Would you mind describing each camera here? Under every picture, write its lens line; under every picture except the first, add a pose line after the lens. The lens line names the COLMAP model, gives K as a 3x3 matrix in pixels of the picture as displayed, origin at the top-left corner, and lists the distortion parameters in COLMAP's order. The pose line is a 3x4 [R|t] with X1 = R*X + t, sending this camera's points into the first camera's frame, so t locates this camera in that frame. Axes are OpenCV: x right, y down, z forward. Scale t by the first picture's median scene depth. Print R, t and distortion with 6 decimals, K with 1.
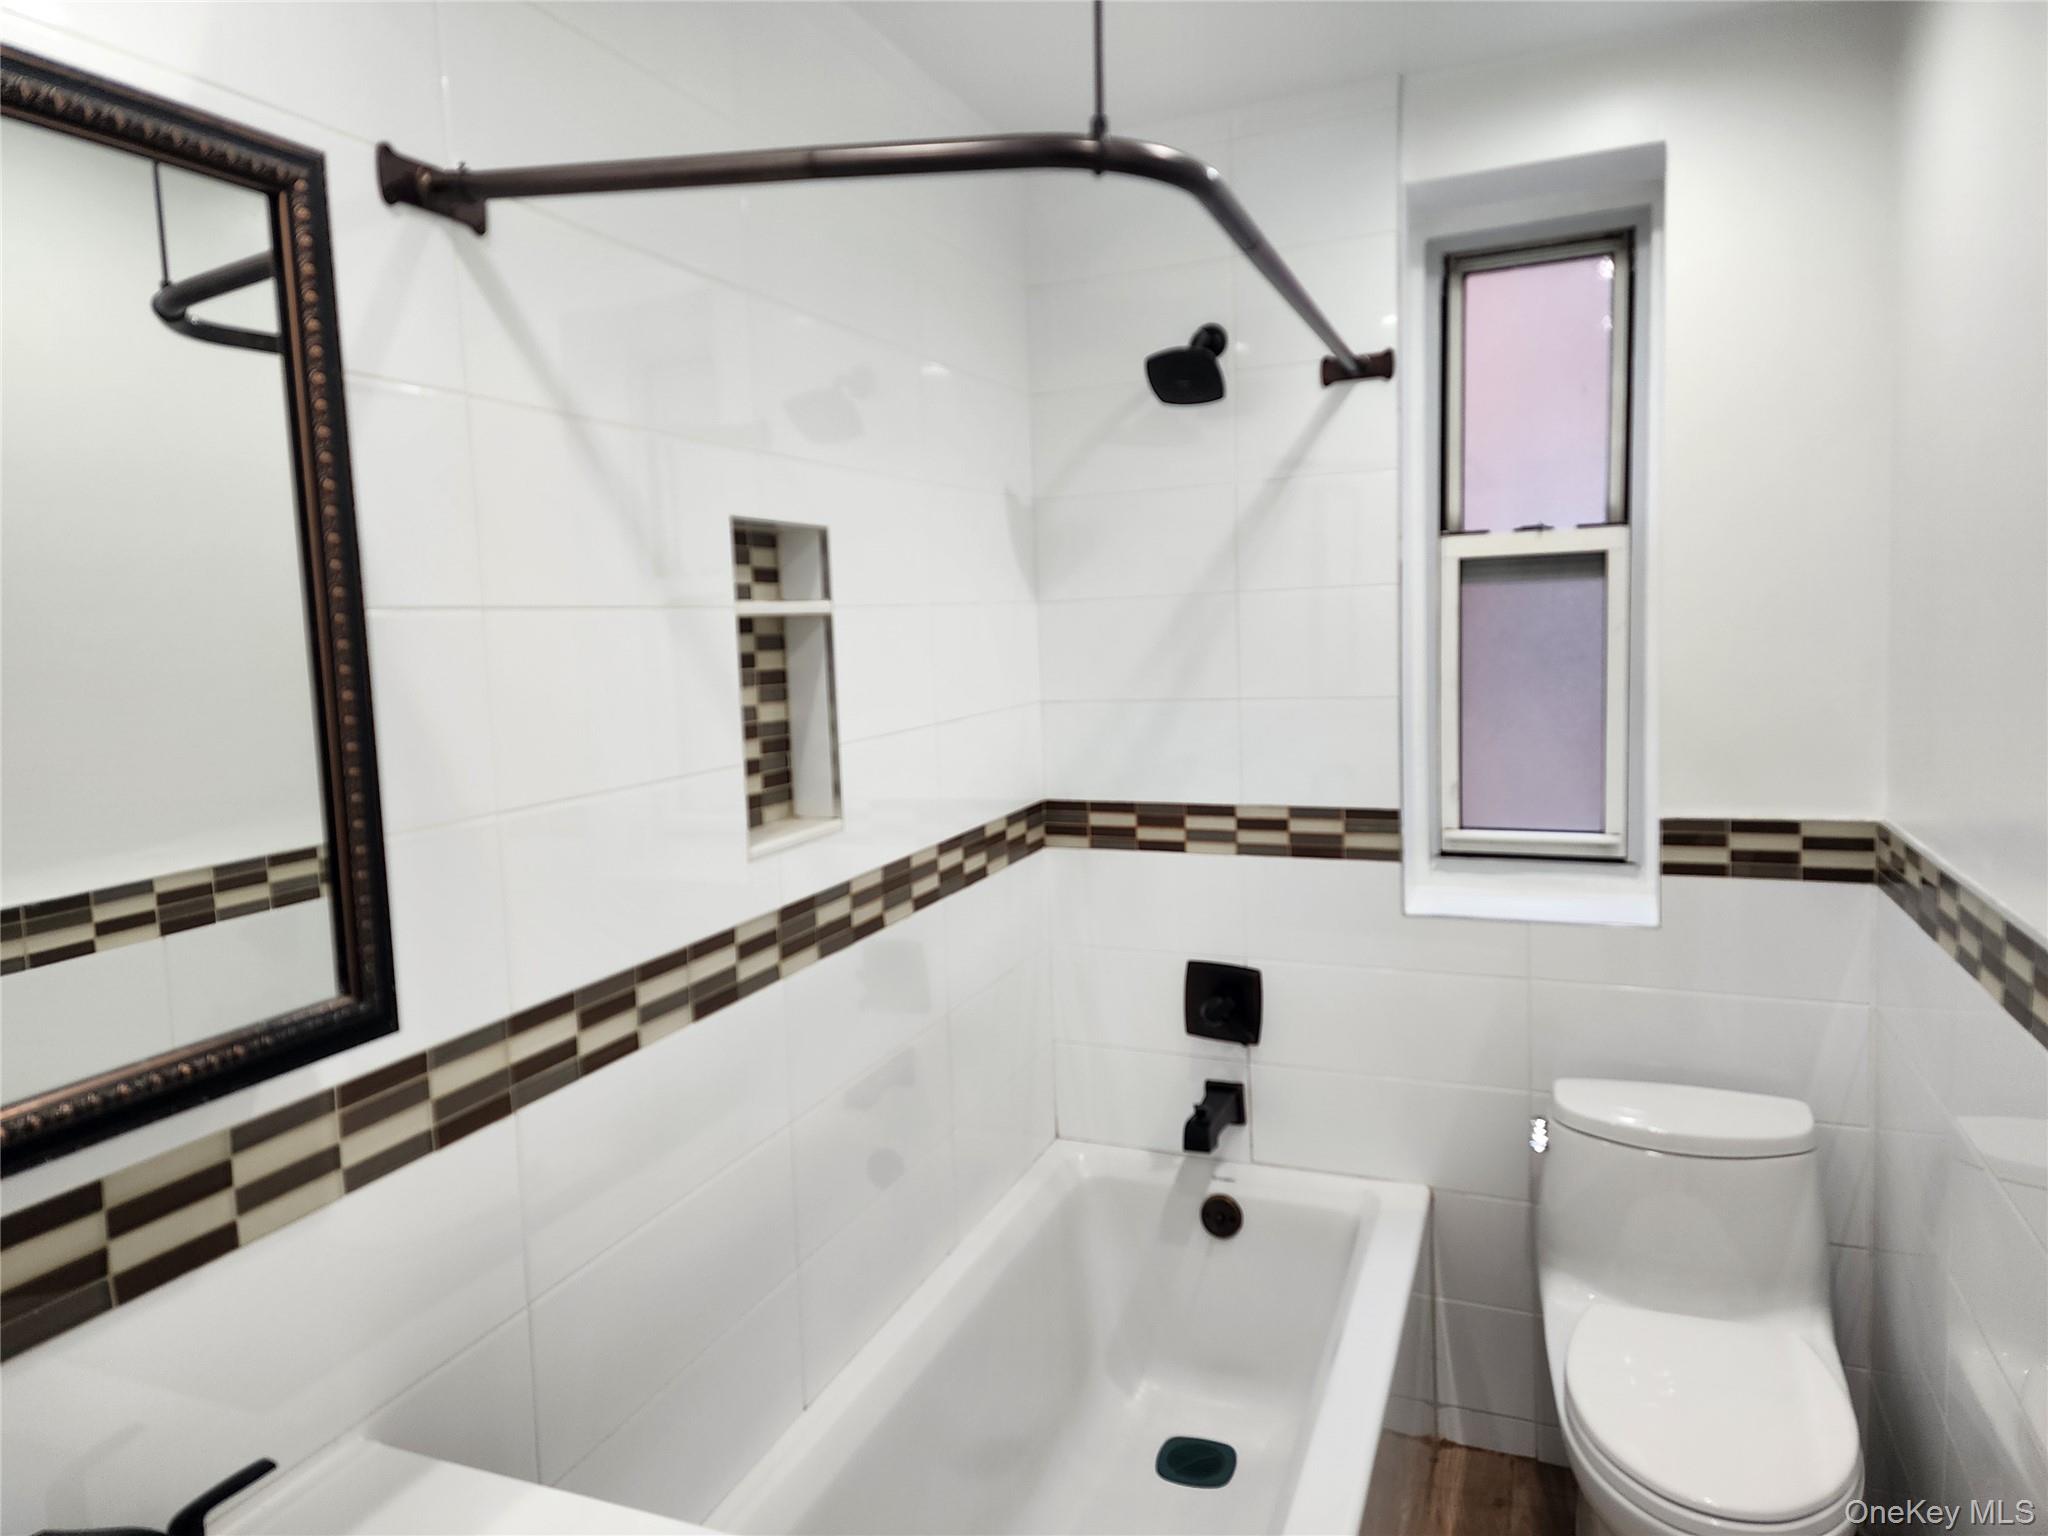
lens RADIAL K [[1361.7, 0, 1026.6], [0, 1361.7, 776.7], [0, 0, 1]] dist [0.074138, -0.071354]
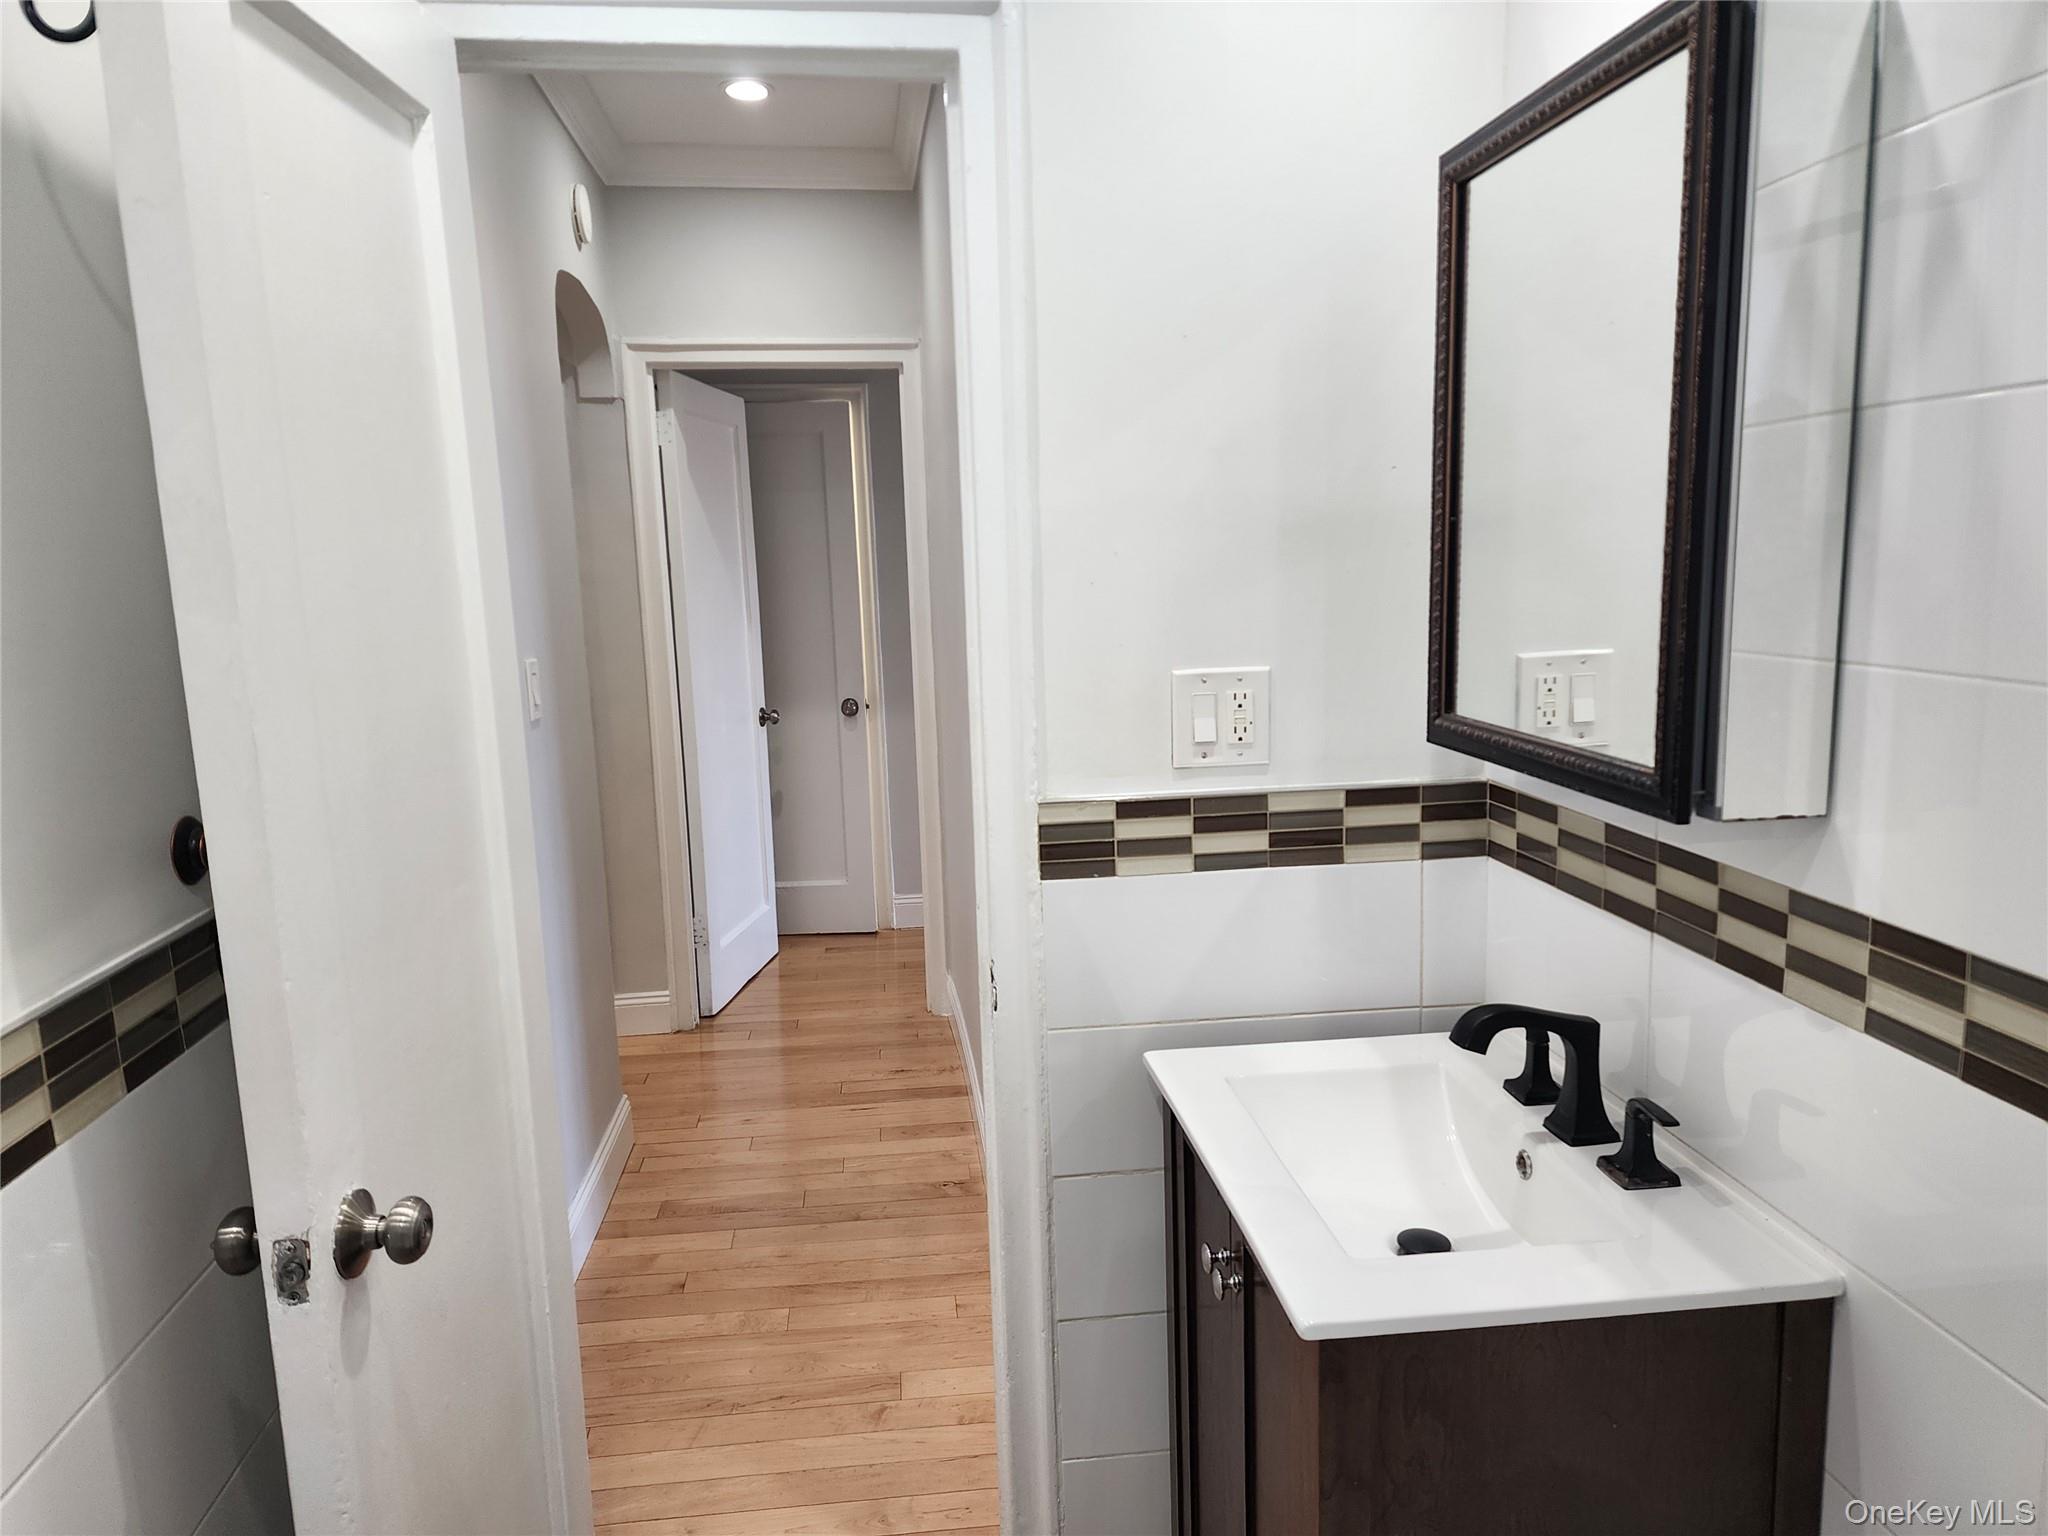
lens RADIAL K [[1361.7, 0, 1026.6], [0, 1361.7, 776.7], [0, 0, 1]] dist [0.074138, -0.071354]
pose [[-0.874311, 0.134172, -0.466454, 0.474442], [-0.002955, 0.959544, 0.281545, -0.148783], [0.485358, 0.247536, -0.838543, 1.556617]]
